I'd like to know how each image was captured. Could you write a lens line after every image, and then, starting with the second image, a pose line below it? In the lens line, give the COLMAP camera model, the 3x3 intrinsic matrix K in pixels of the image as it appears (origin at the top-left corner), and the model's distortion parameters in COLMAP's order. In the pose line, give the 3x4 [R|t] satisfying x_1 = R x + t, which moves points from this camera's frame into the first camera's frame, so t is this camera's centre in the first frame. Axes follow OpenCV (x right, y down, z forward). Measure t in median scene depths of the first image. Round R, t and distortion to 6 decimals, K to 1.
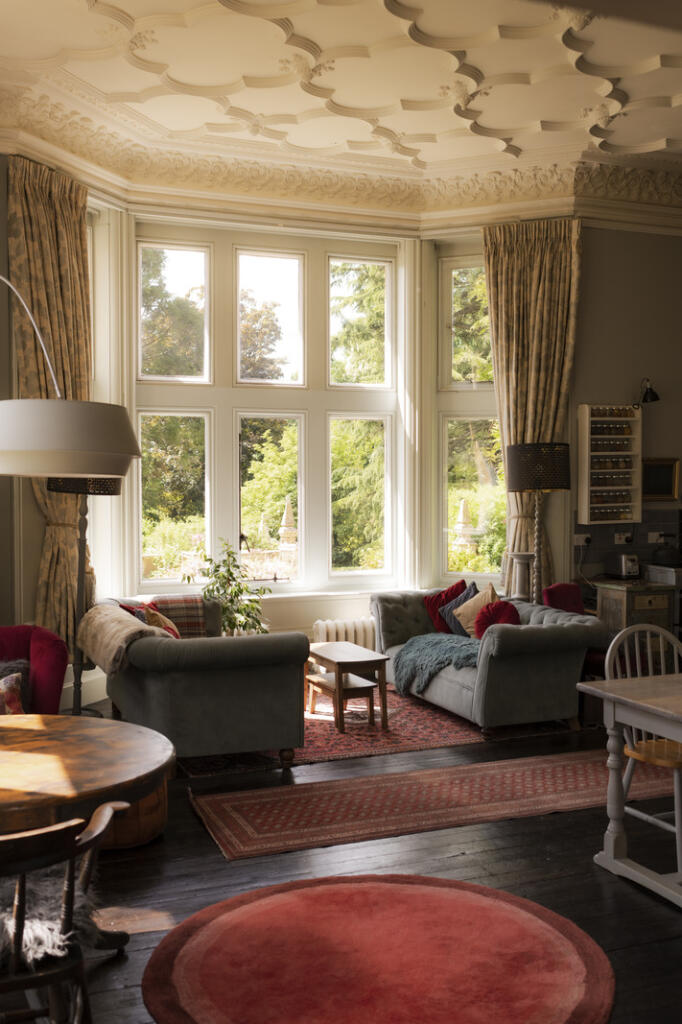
lens RADIAL K [[1054.7, 0, 362.0], [0, 1054.7, 510.0], [0, 0, 1]] dist [-0.006621, 0.020793]
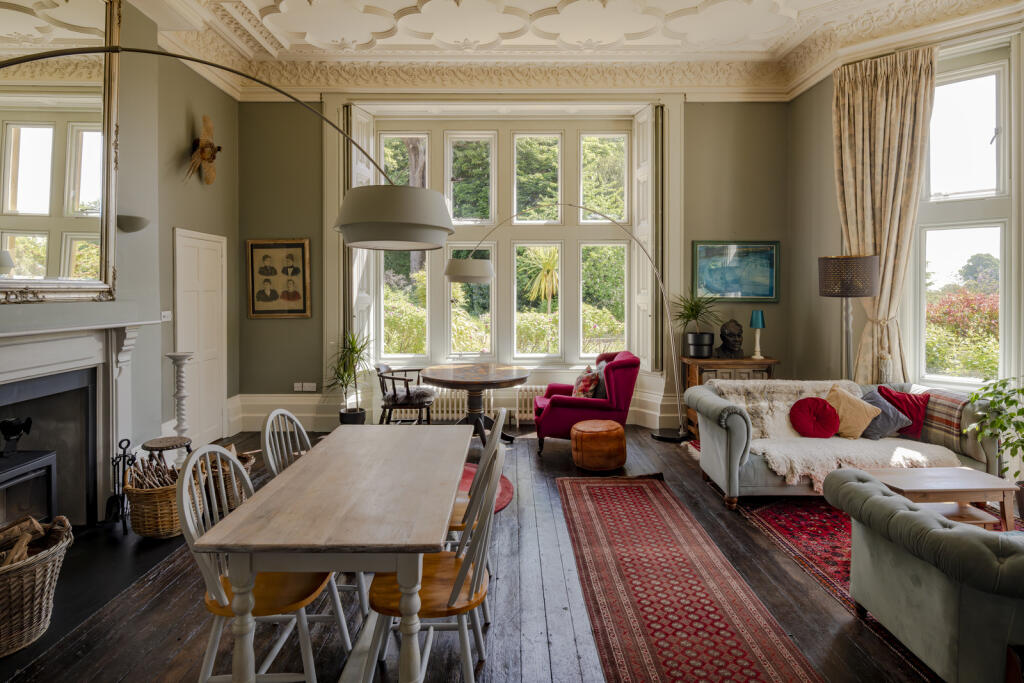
lens RADIAL K [[567.8, 0, 509.4], [0, 567.8, 293.6], [0, 0, 1]] dist [-0.001216, -0.000528]
pose [[-0.390061, 0.007716, -0.920757, 0.469417], [-0.031506, 0.999268, 0.021721, -0.016733], [0.920250, 0.037482, -0.389532, 0.714829]]
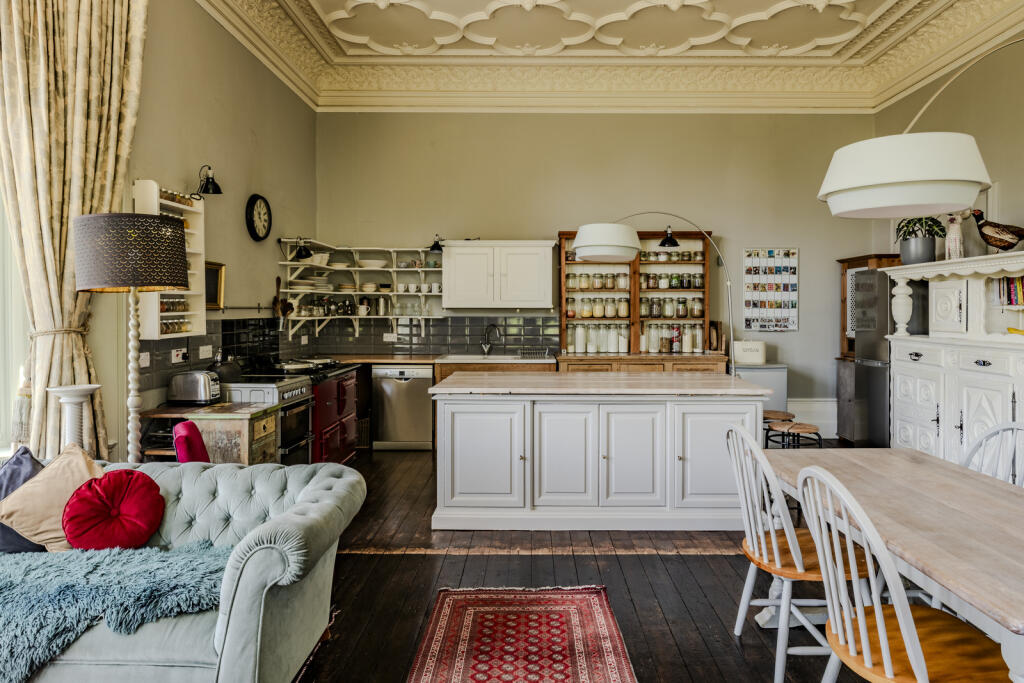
lens RADIAL K [[603.6, 0, 528.2], [0, 603.6, 316.0], [0, 0, 1]] dist [-0.001288, -0.000852]
pose [[0.393501, -0.007860, 0.919290, -0.079551], [0.030875, 0.999512, -0.004670, 0.007357], [-0.918806, 0.030220, 0.393552, 0.586296]]
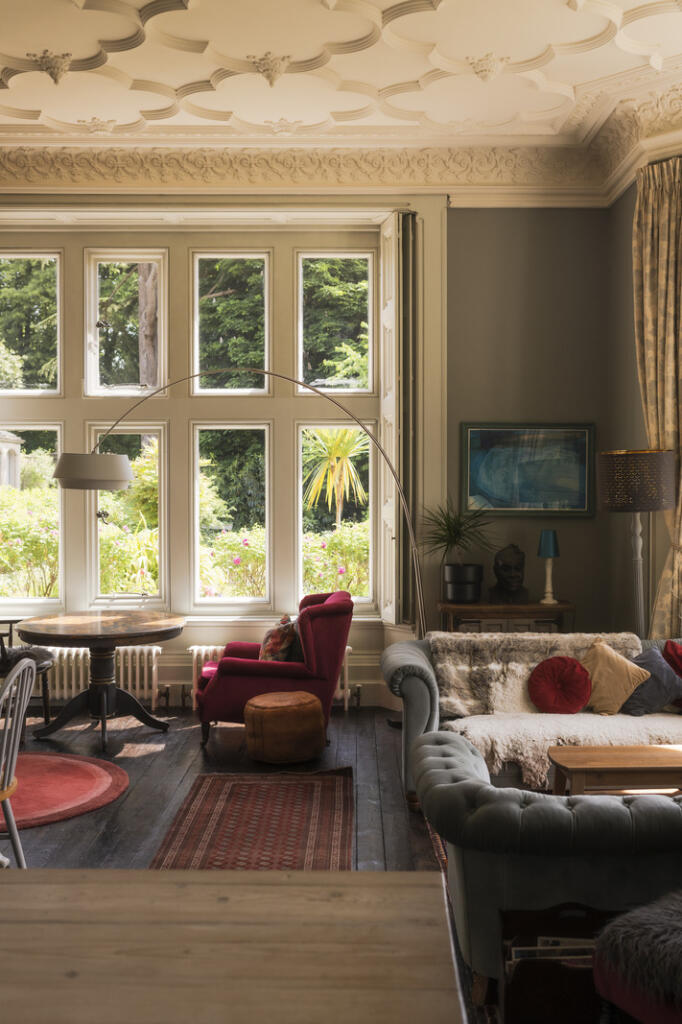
lens RADIAL K [[1054.7, 0, 362.0], [0, 1054.7, 510.0], [0, 0, 1]] dist [-0.006621, 0.020793]
pose [[-0.384421, 0.021277, -0.922913, 0.552730], [-0.031651, 0.998843, 0.036211, -0.033378], [0.922615, 0.043131, -0.383303, 0.916760]]
